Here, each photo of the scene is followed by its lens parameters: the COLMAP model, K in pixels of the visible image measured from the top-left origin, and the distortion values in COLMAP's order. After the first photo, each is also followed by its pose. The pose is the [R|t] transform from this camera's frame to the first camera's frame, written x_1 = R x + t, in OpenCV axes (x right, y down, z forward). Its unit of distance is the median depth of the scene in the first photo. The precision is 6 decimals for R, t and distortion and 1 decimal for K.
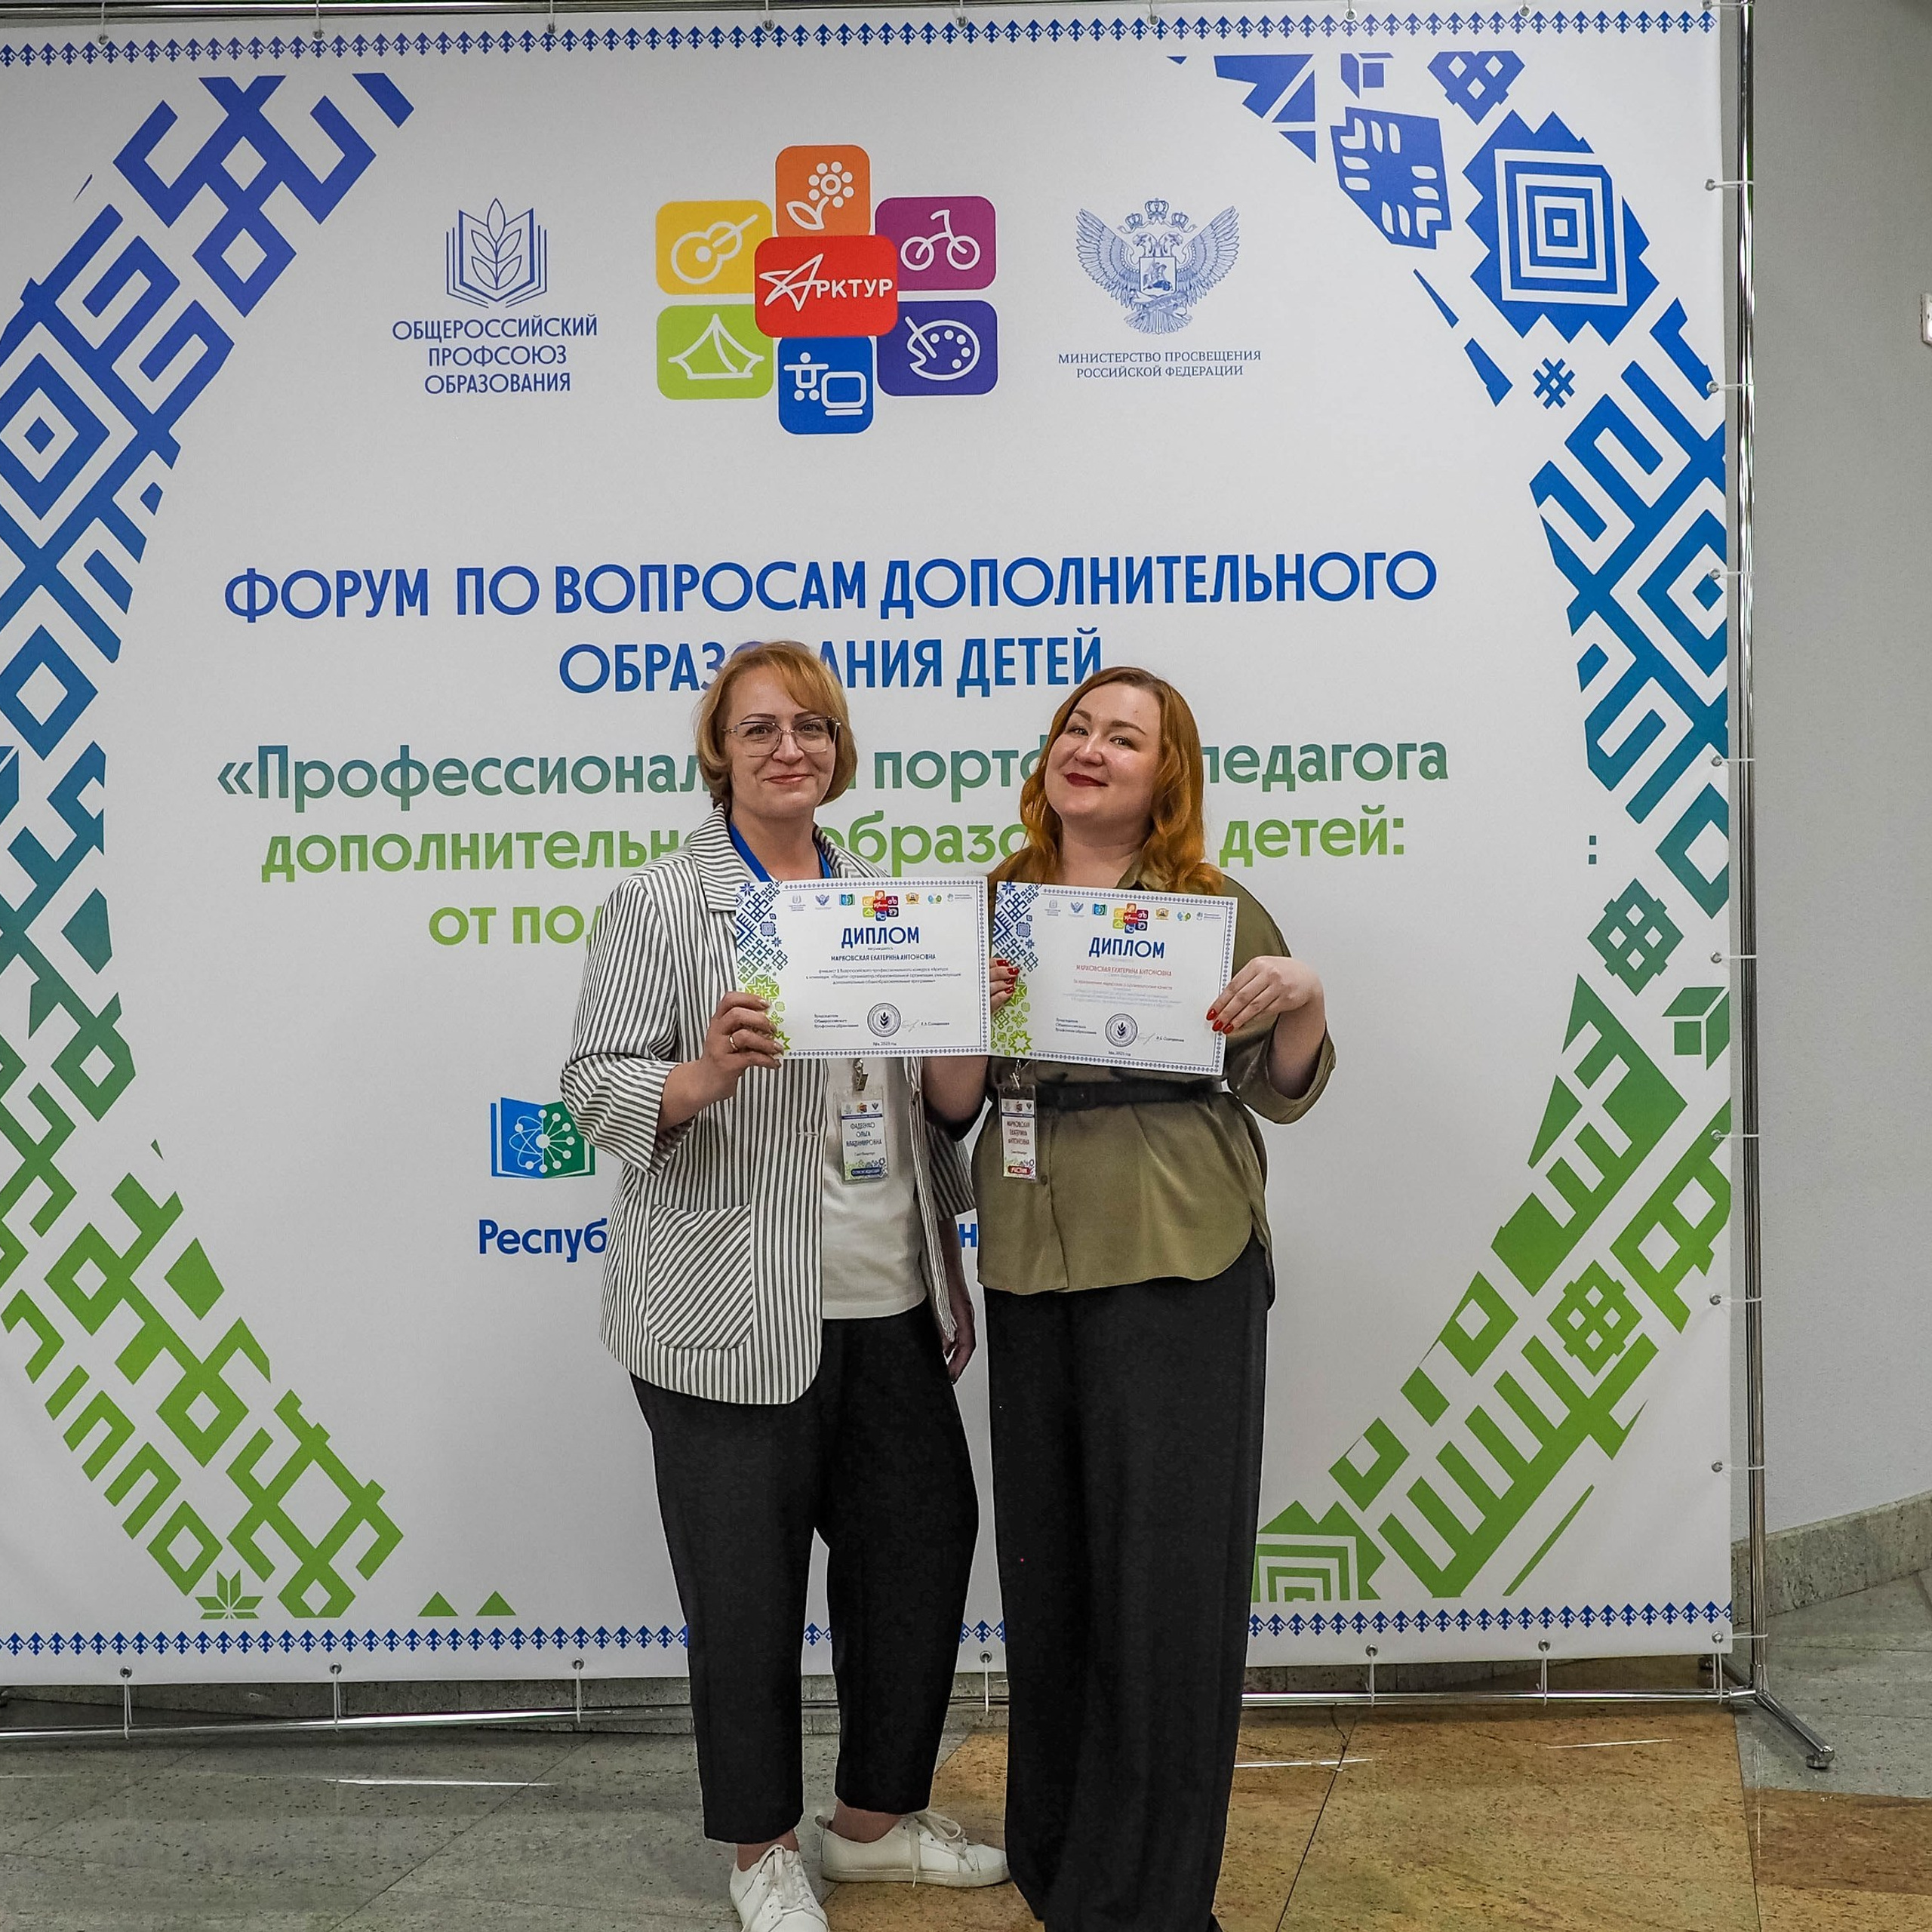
lens RADIAL K [[2543.8, 0, 978.0], [0, 2543.8, 956.5], [0, 0, 1]] dist [-0.047958, 0.000000]
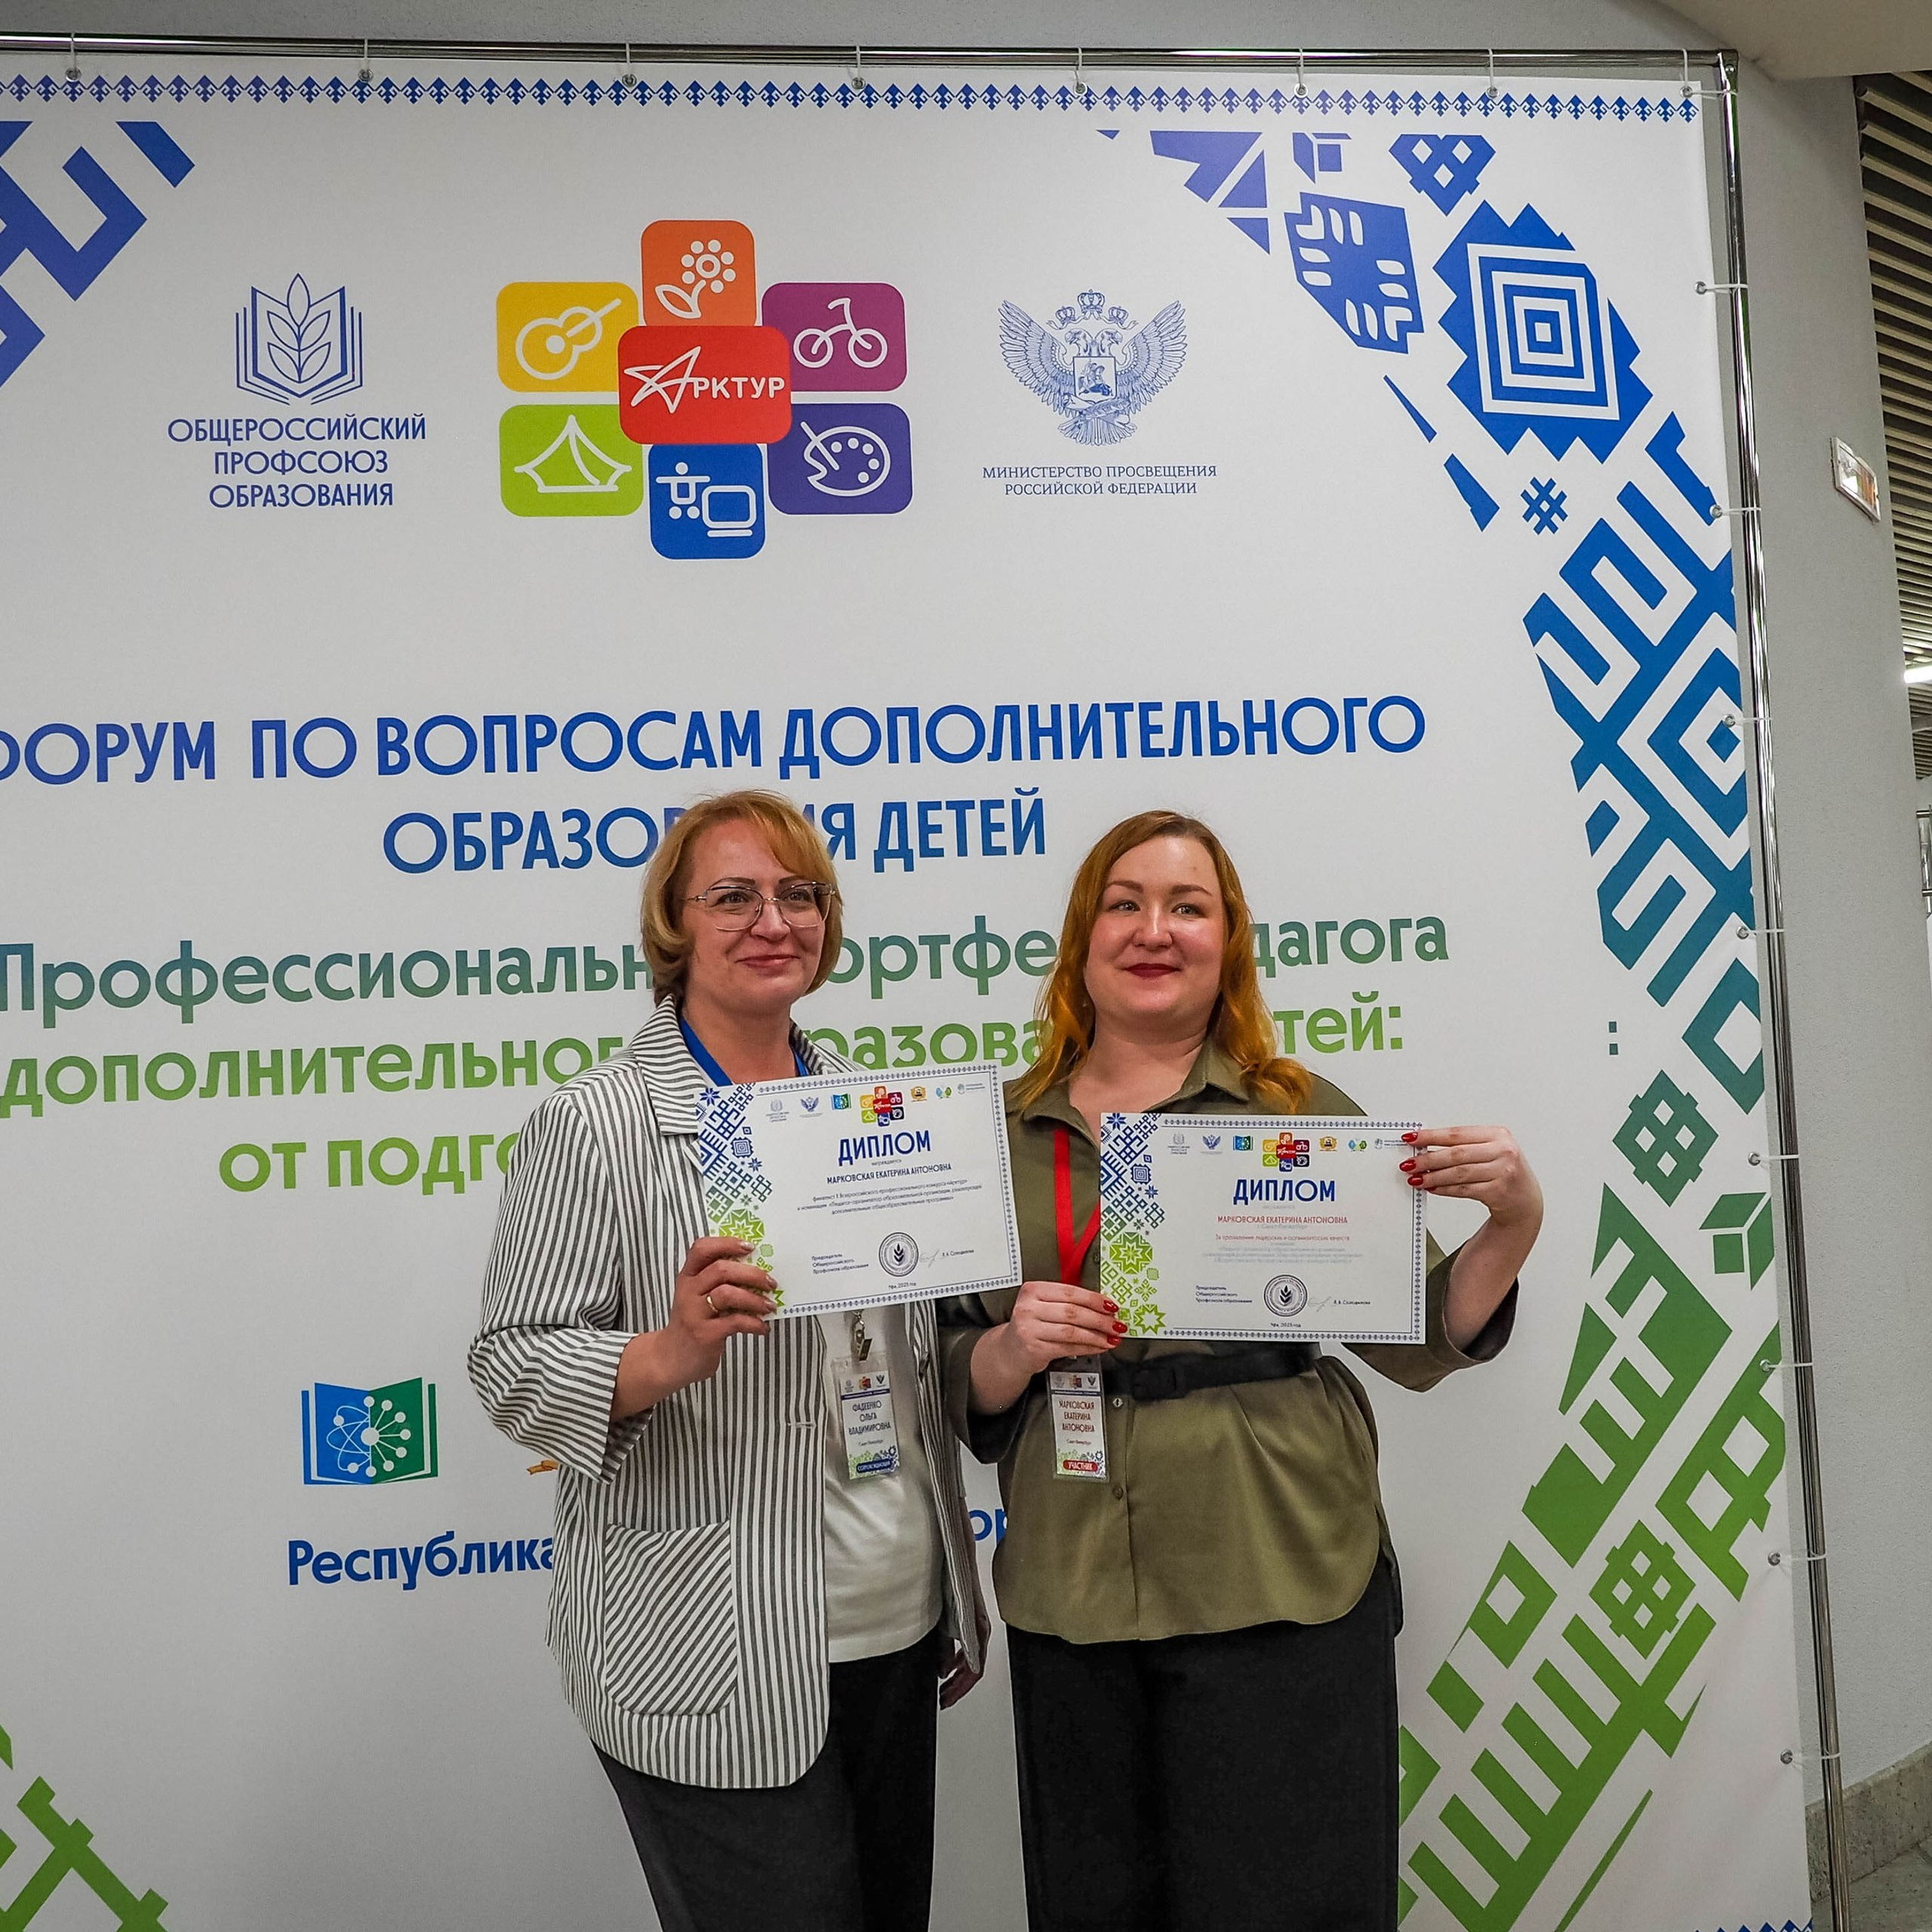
lens RADIAL K [[2543.8, 0, 986.5], [0, 2543.8, 953.4], [0, 0, 1]] dist [-0.047958, 0.000000]
pose [[0.988241, -0.017881, 0.151857, -0.098516], [0.031448, 0.995675, -0.087417, -0.002119], [-0.149638, 0.091165, 0.984529, 0.181263]]
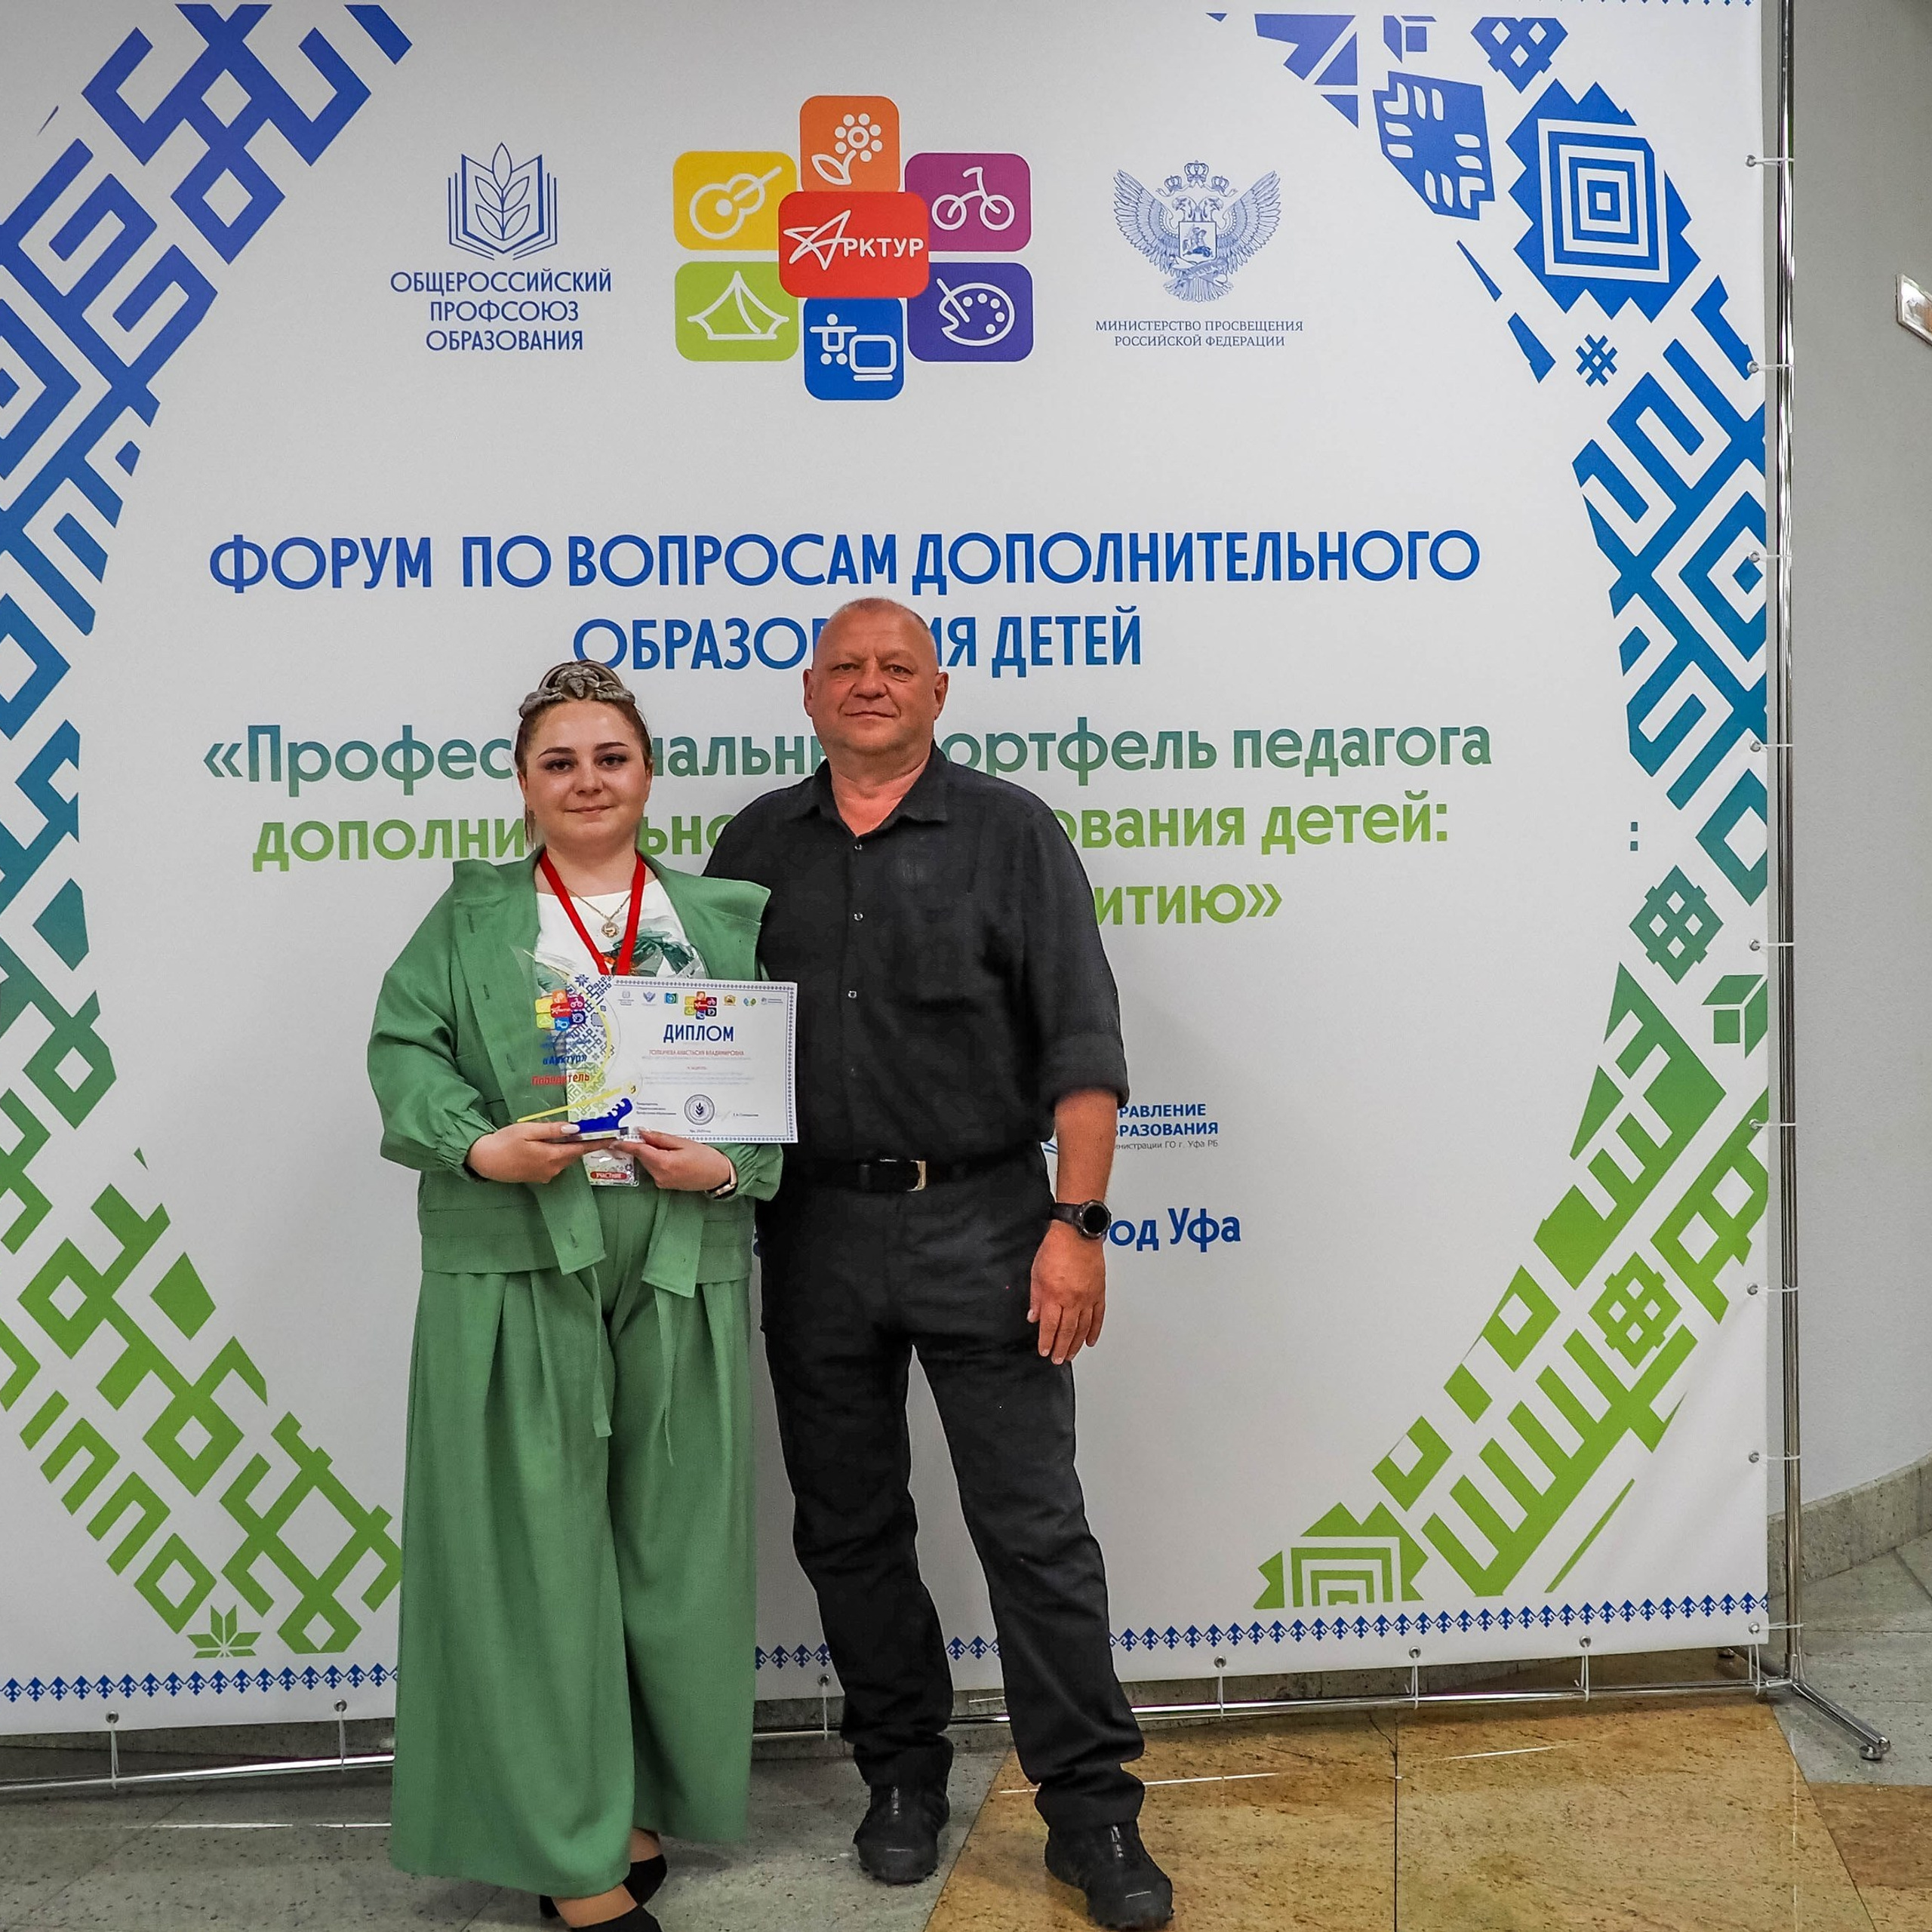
lens RADIAL K [[2543.8, 0, 982.1], [0, 2543.8, 959.3], [0, 0, 1]] dist [-0.047958, 0.000000]
pose [[0.995415, -0.004952, 0.095520, -0.104242], [0.003343, 0.999850, 0.016998, -0.011911], [-0.095590, -0.016601, 0.995282, 0.043360]]
